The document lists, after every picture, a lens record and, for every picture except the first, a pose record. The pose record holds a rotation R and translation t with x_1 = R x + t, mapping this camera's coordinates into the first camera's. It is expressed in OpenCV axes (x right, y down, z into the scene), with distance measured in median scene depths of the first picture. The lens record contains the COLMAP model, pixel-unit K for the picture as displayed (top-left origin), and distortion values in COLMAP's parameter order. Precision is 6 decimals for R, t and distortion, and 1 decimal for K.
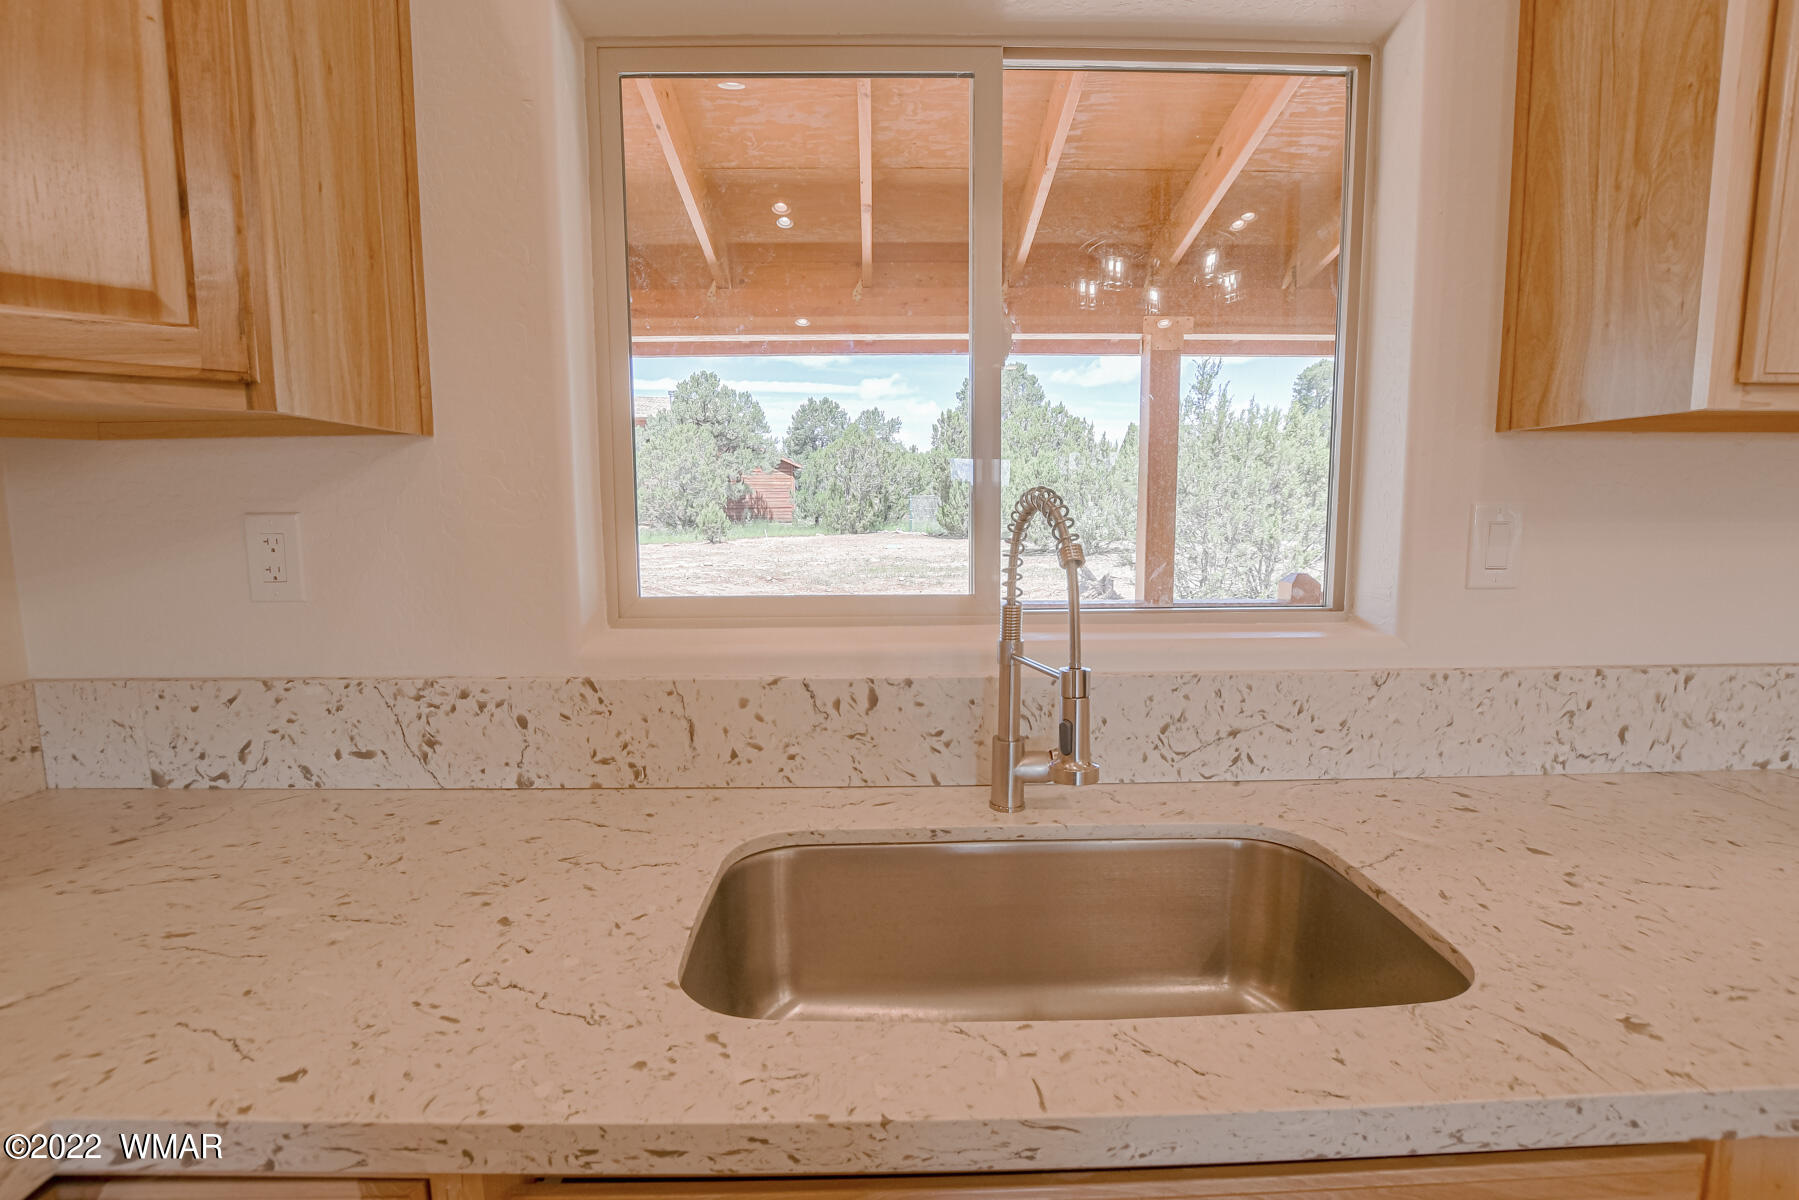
lens RADIAL K [[790.7, 0, 899.7], [0, 790.7, 587.3], [0, 0, 1]] dist [-0.025953, 0.002091]
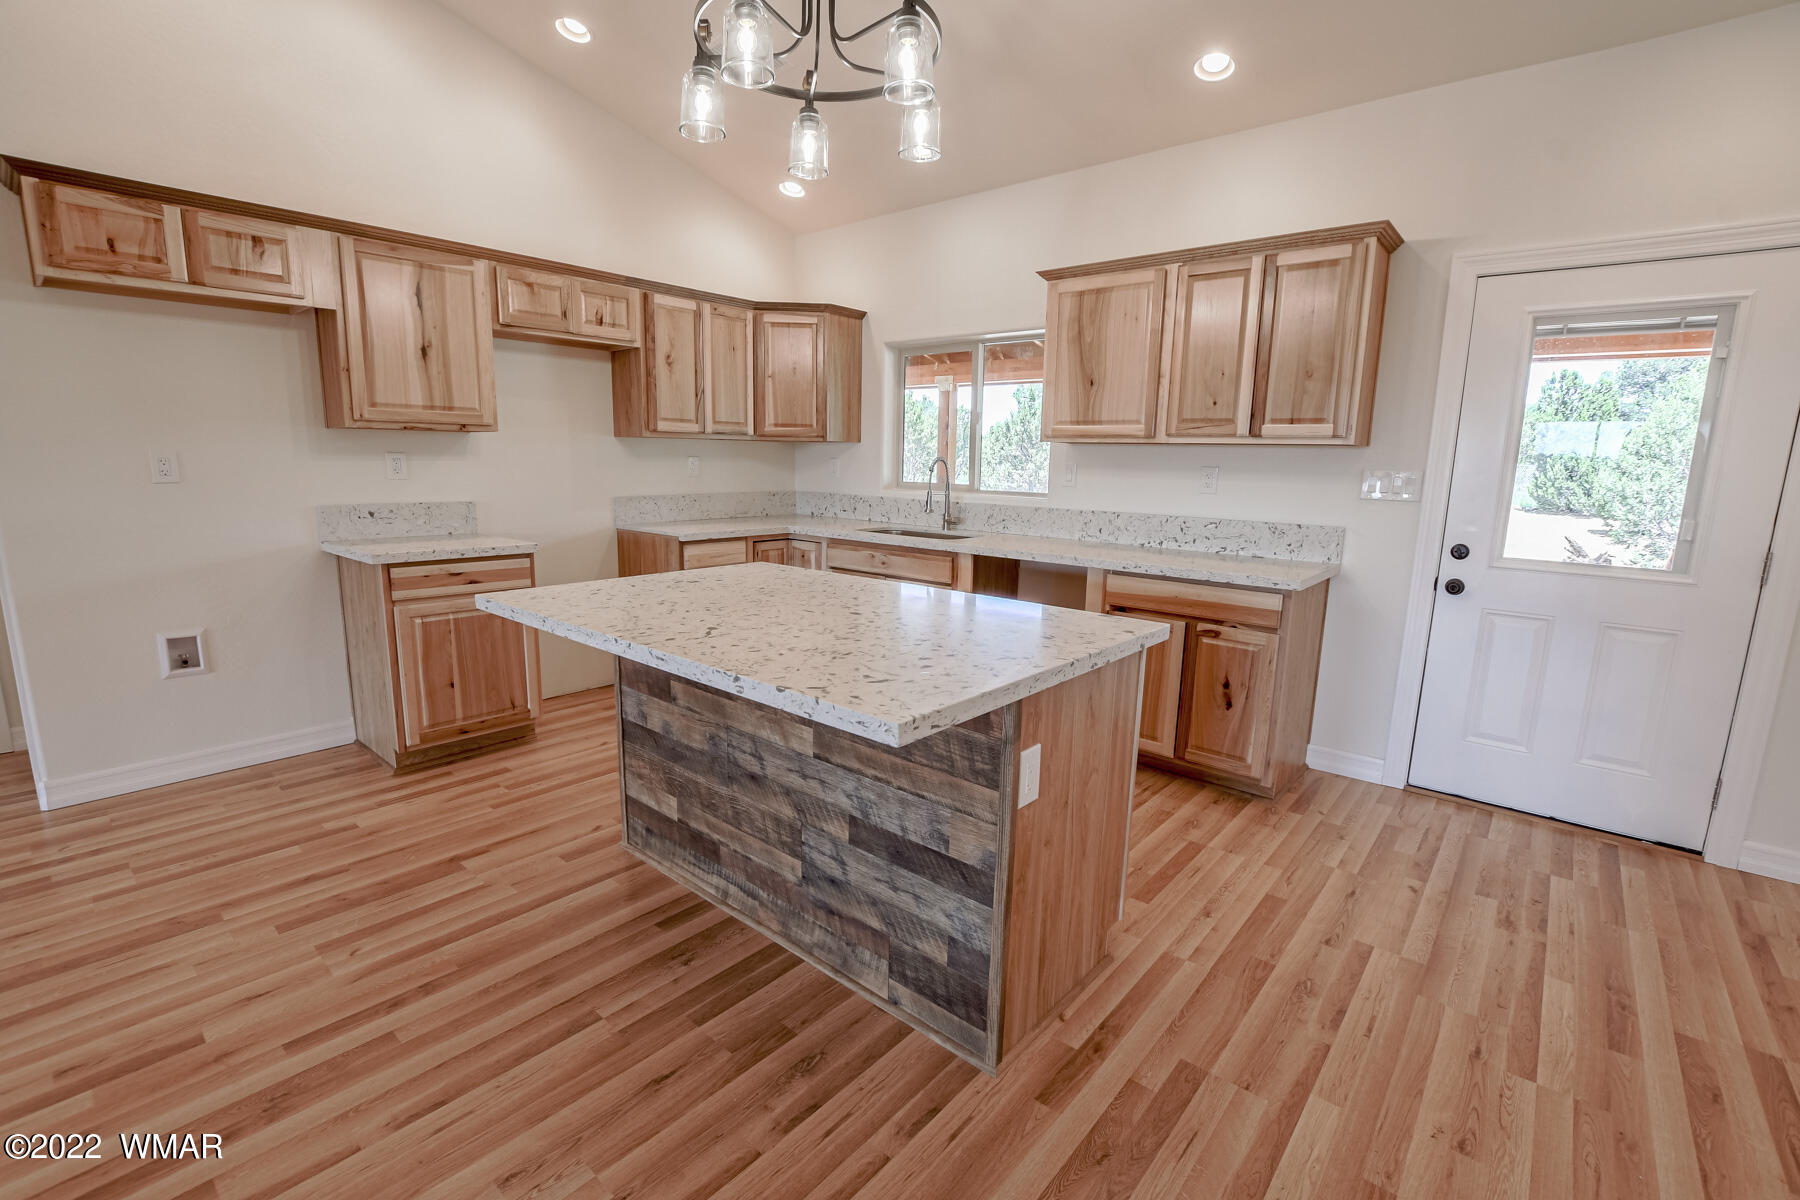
lens RADIAL K [[791.1, 0, 884.3], [0, 791.1, 596.3], [0, 0, 1]] dist [-0.025953, 0.002091]
pose [[0.743756, 0.136687, -0.654327, 2.607947], [-0.101099, 0.990612, 0.092019, 0.257159], [0.660762, -0.002288, 0.750592, -2.350378]]
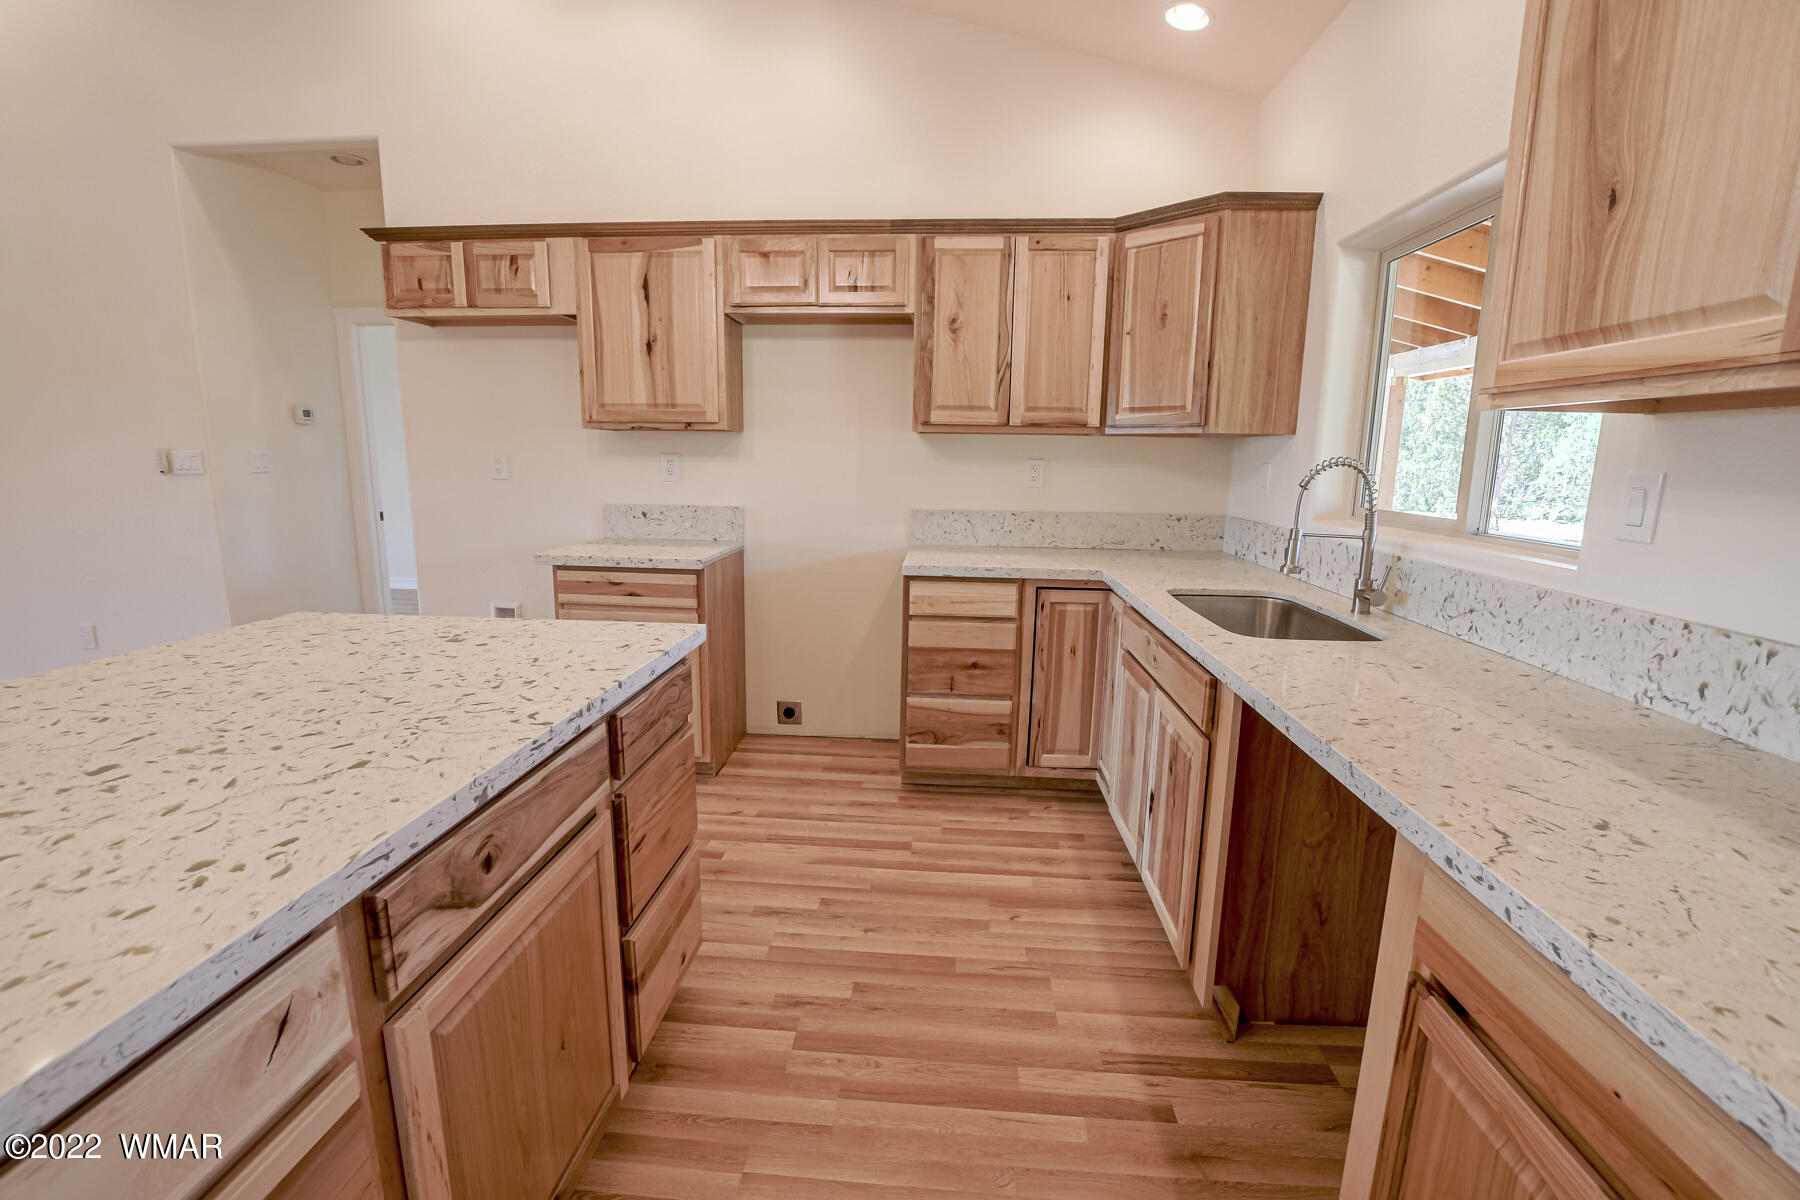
lens RADIAL K [[791.1, 0, 892.1], [0, 791.1, 598.7], [0, 0, 1]] dist [-0.025953, 0.002091]
pose [[-0.093969, 0.184636, -0.978304, 2.086626], [-0.127662, 0.972306, 0.195766, -0.000432], [0.987356, 0.143288, -0.067796, -0.066080]]
